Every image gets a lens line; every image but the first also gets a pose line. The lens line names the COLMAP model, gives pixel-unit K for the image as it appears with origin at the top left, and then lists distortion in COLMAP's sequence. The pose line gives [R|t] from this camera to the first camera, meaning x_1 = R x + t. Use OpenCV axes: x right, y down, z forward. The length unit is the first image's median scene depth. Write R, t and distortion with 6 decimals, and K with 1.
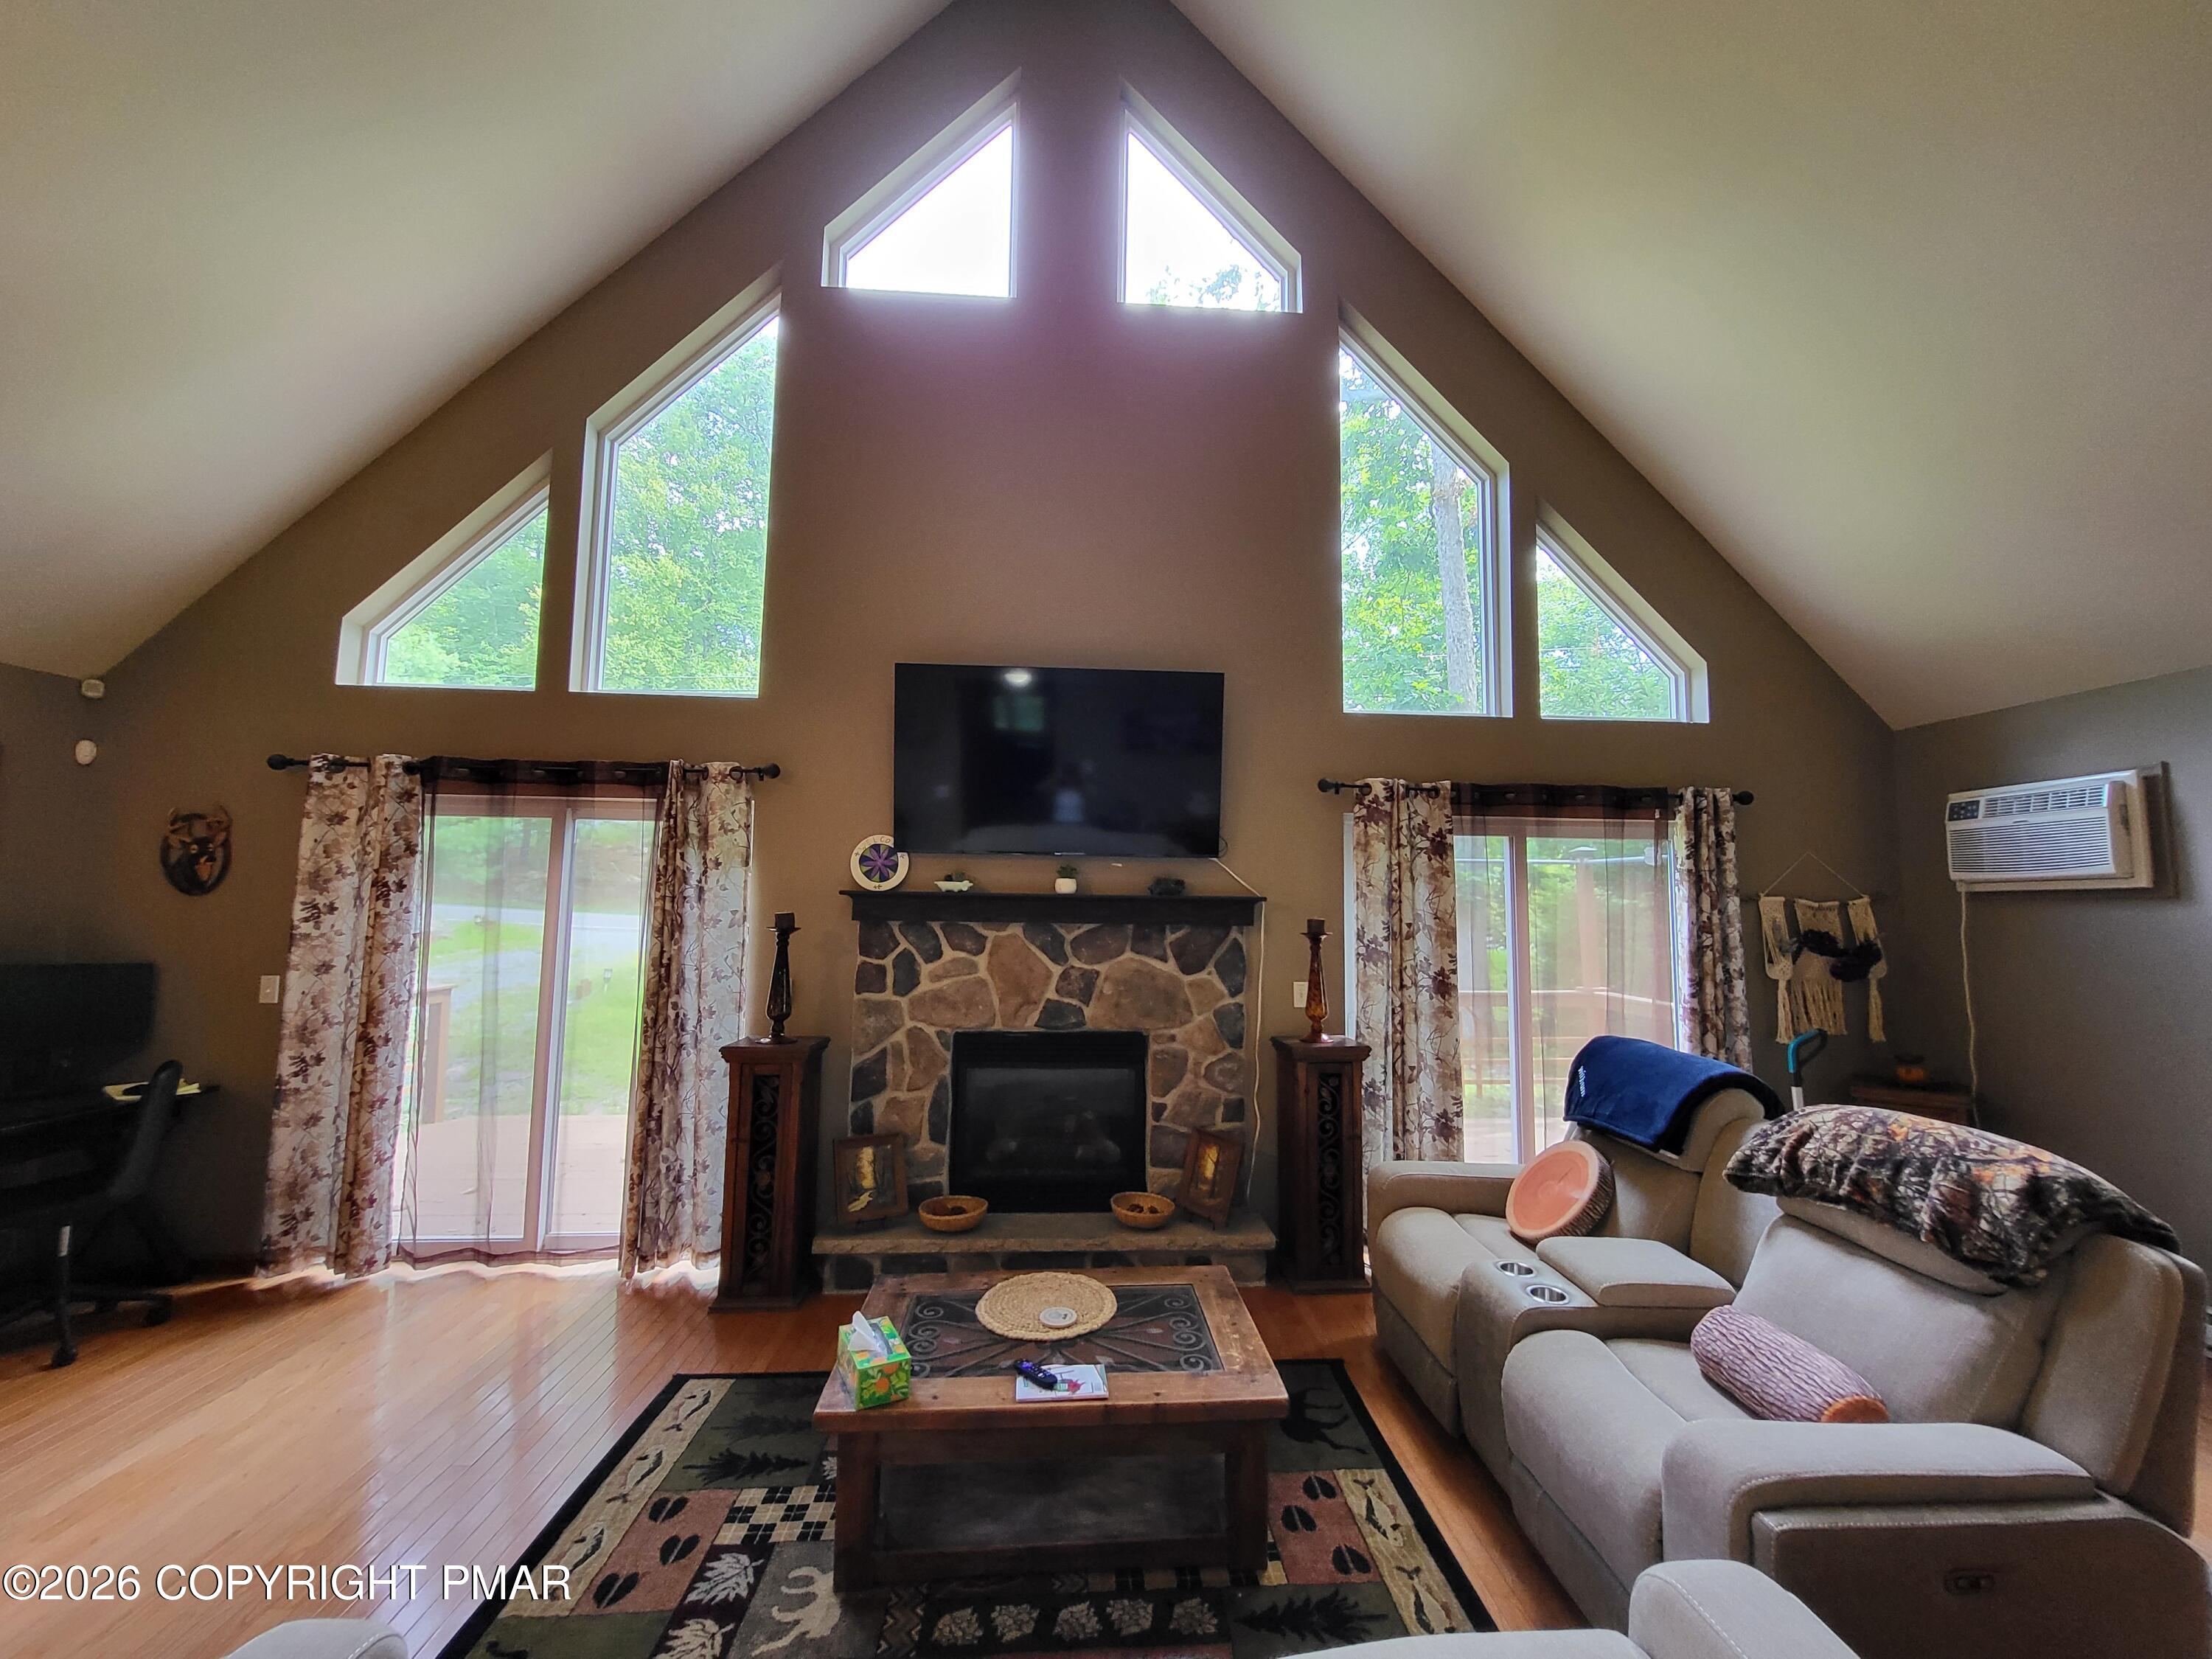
lens RADIAL K [[865.9, 0, 1120.6], [0, 865.9, 830.7], [0, 0, 1]] dist [-0.008198, 0.000069]
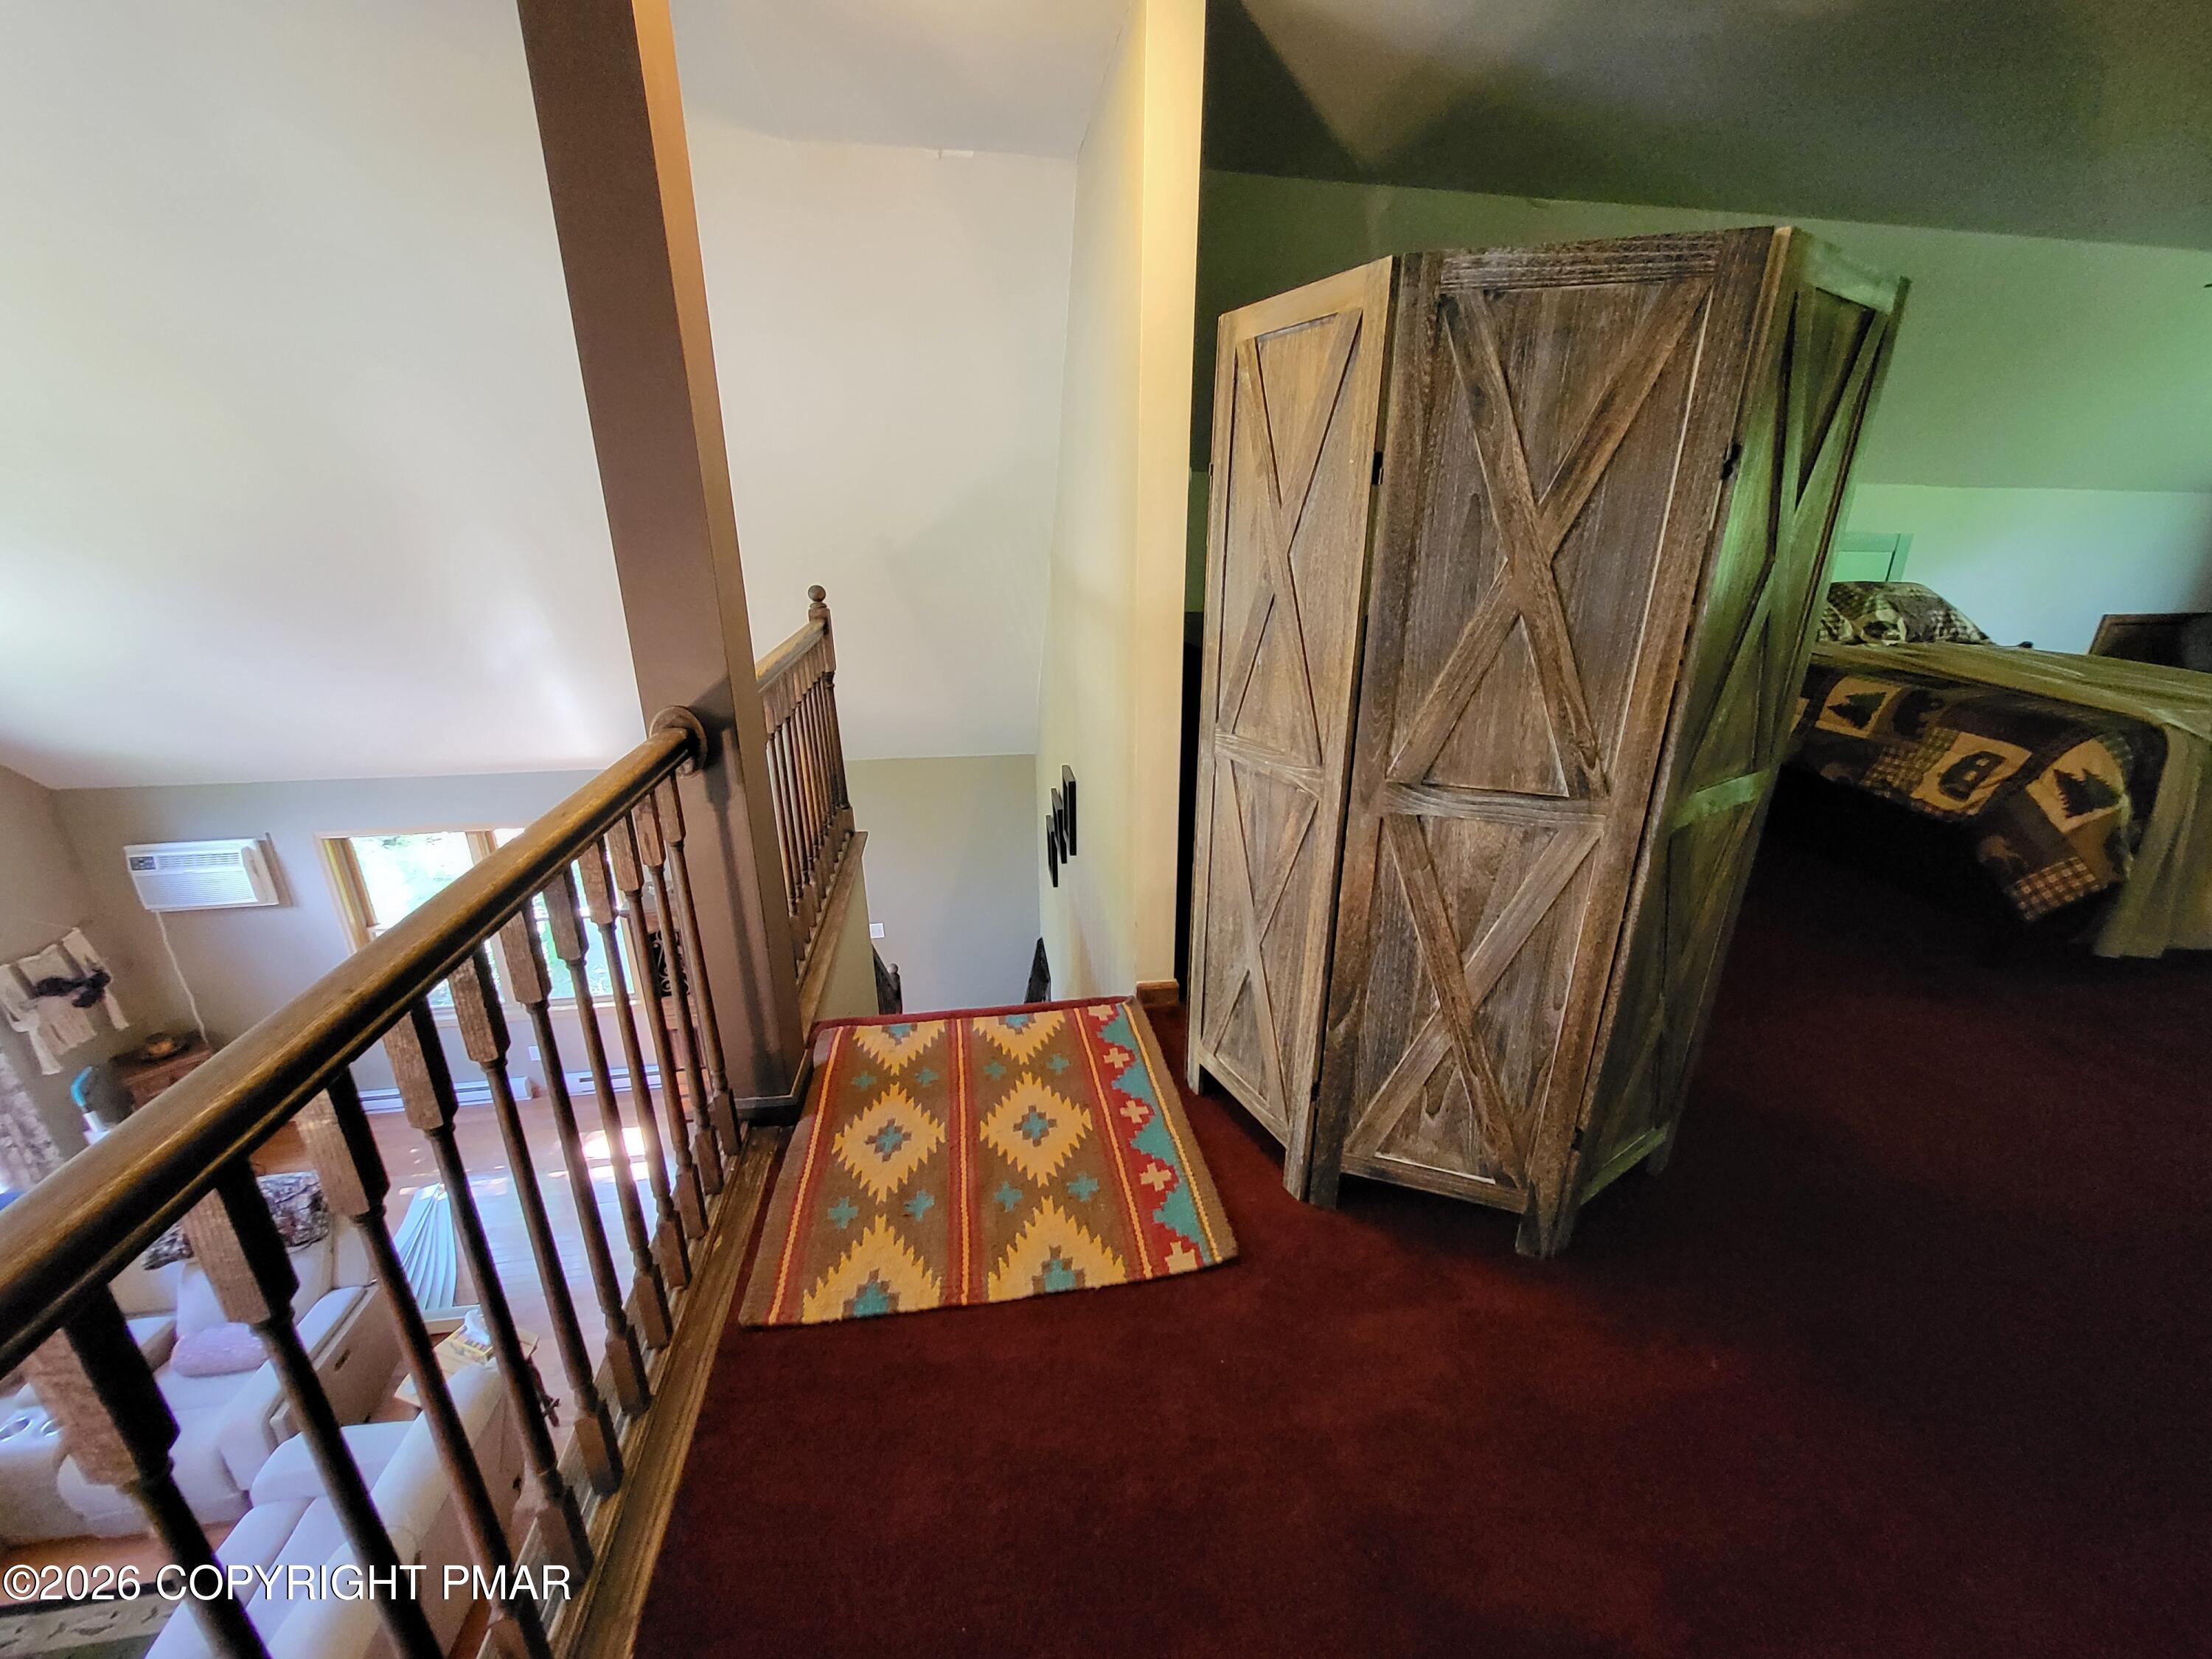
lens RADIAL K [[865.9, 0, 1120.6], [0, 865.9, 830.7], [0, 0, 1]] dist [-0.008198, 0.000069]
pose [[-0.108699, -0.346209, 0.931839, -0.456909], [-0.094053, 0.936770, 0.337070, -0.684938], [-0.989615, -0.051003, -0.134388, -0.370459]]
